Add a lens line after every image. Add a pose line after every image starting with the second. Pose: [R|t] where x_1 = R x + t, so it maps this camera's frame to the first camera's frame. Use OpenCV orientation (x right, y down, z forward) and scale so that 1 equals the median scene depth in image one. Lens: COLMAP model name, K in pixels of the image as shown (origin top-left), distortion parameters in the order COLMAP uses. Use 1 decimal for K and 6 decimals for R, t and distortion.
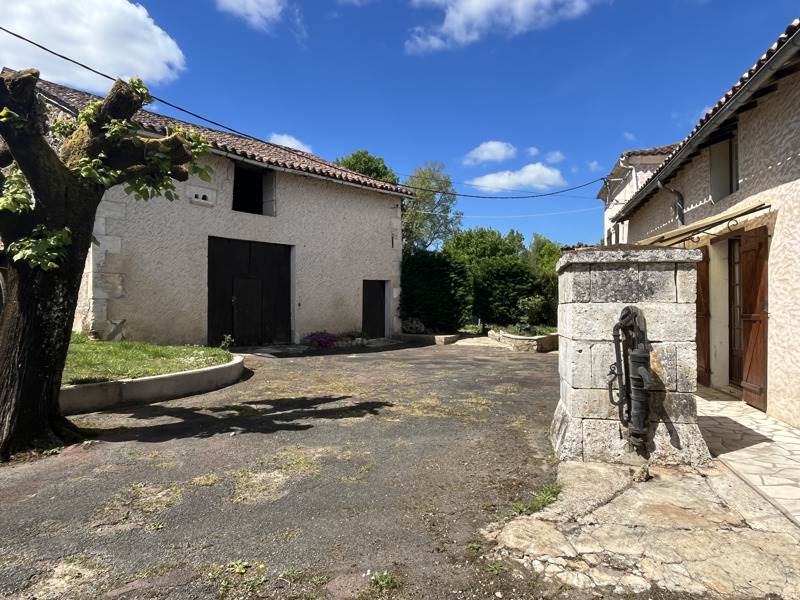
lens RADIAL K [[517.6, 0, 400.1], [0, 517.6, 300.9], [0, 0, 1]] dist [0.000736, 0.000135]
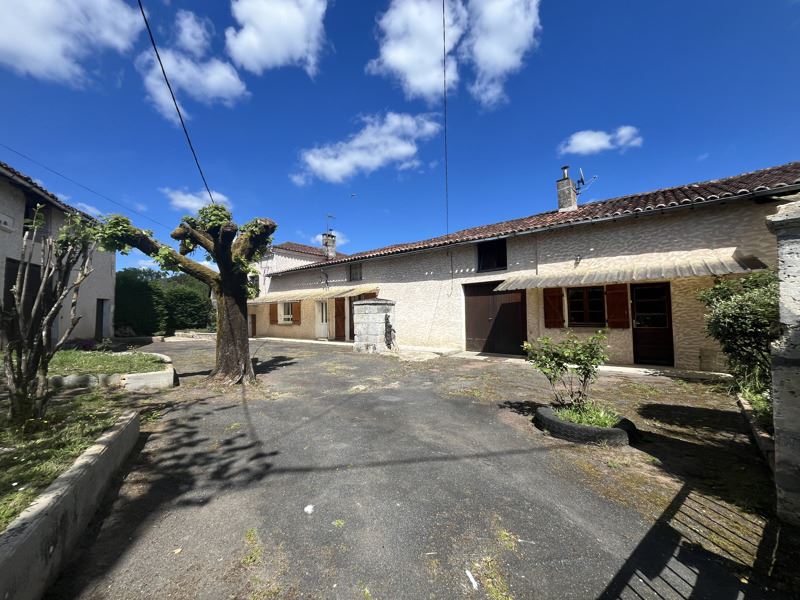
lens RADIAL K [[321.1, 0, 399.5], [0, 321.1, 299.2], [0, 0, 1]] dist [-0.000141, -0.000005]
pose [[0.426088, 0.034644, 0.904018, -0.466173], [0.006012, 0.999136, -0.041123, -0.000562], [-0.904662, 0.022957, 0.425511, -0.050190]]
